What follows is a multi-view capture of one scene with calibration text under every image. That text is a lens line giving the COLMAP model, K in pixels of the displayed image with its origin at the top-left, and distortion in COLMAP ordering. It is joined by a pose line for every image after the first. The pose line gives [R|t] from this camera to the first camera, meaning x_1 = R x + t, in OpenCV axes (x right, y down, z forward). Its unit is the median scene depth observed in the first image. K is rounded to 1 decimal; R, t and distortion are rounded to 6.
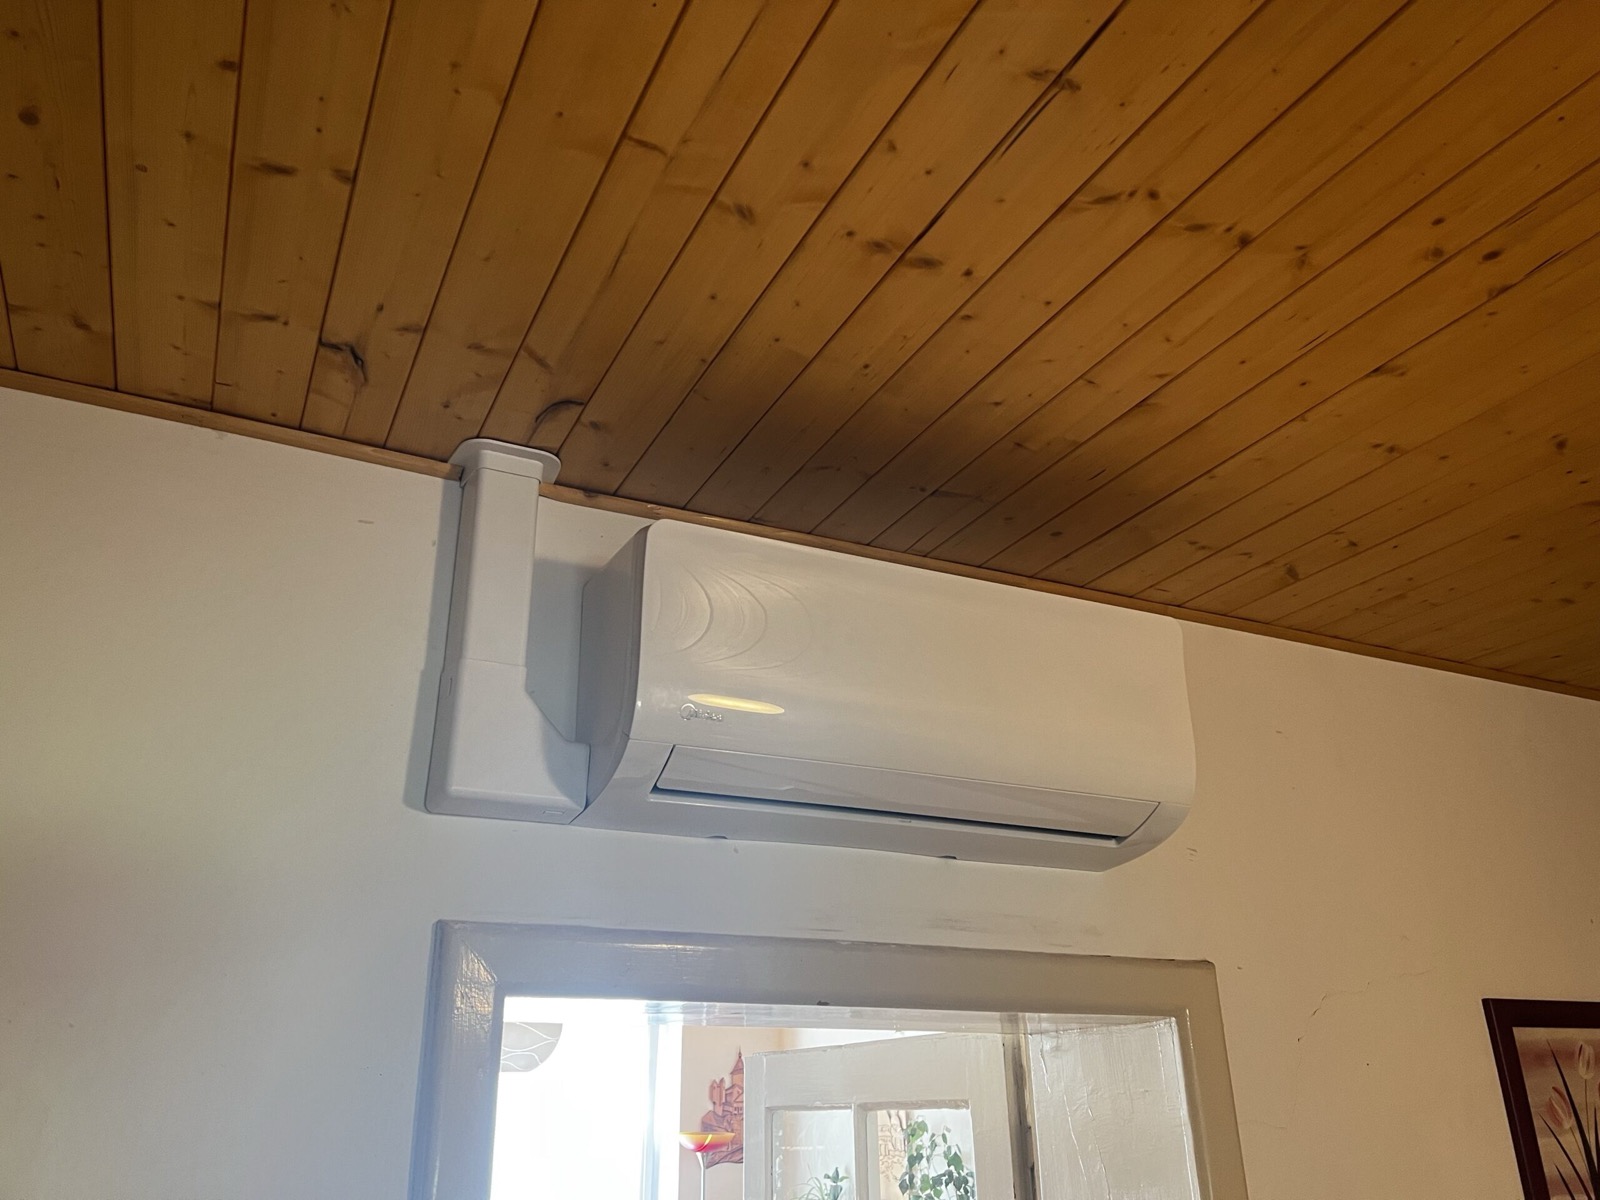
lens RADIAL K [[1201.7, 0, 800.0], [0, 1201.7, 600.0], [0, 0, 1]] dist [-0.008600, -0.003876]
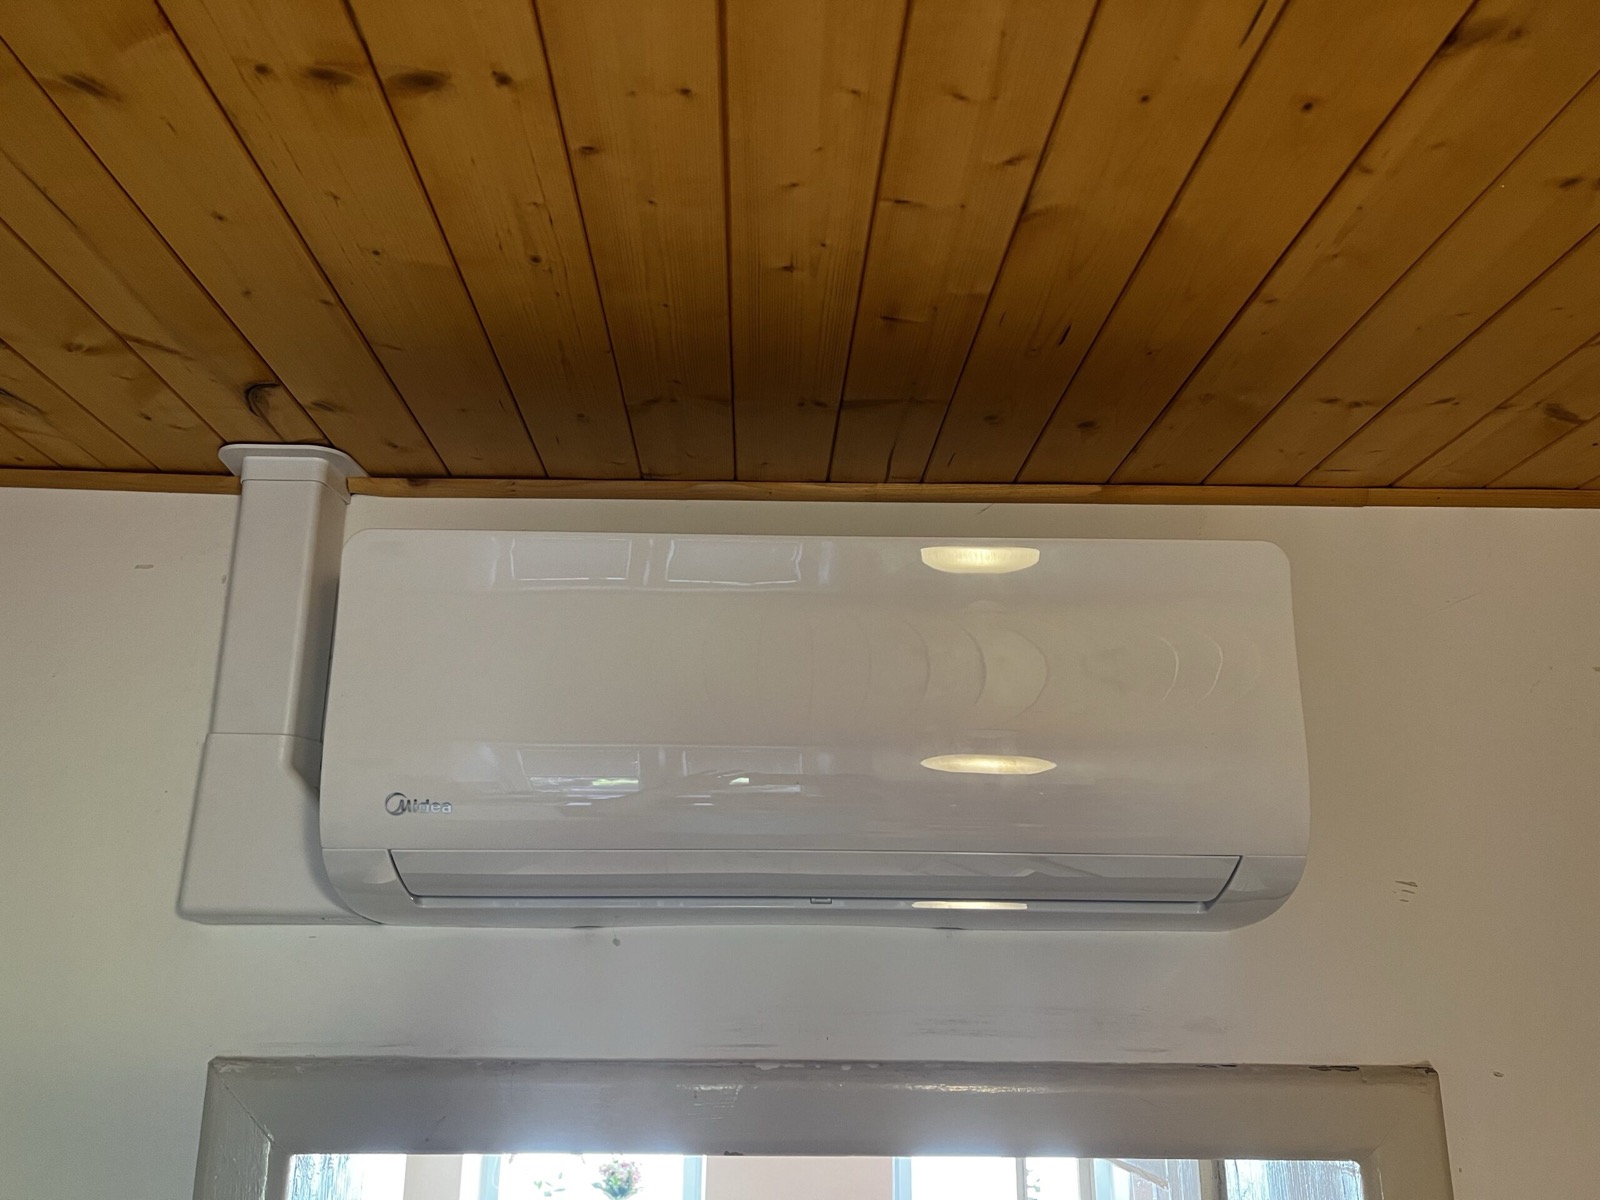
lens RADIAL K [[1201.7, 0, 800.0], [0, 1201.7, 600.0], [0, 0, 1]] dist [-0.008600, -0.003876]
pose [[0.914420, -0.099393, -0.392373, 0.363305], [0.145565, 0.985278, 0.089654, -0.048789], [0.377686, -0.139097, 0.915426, 0.397027]]
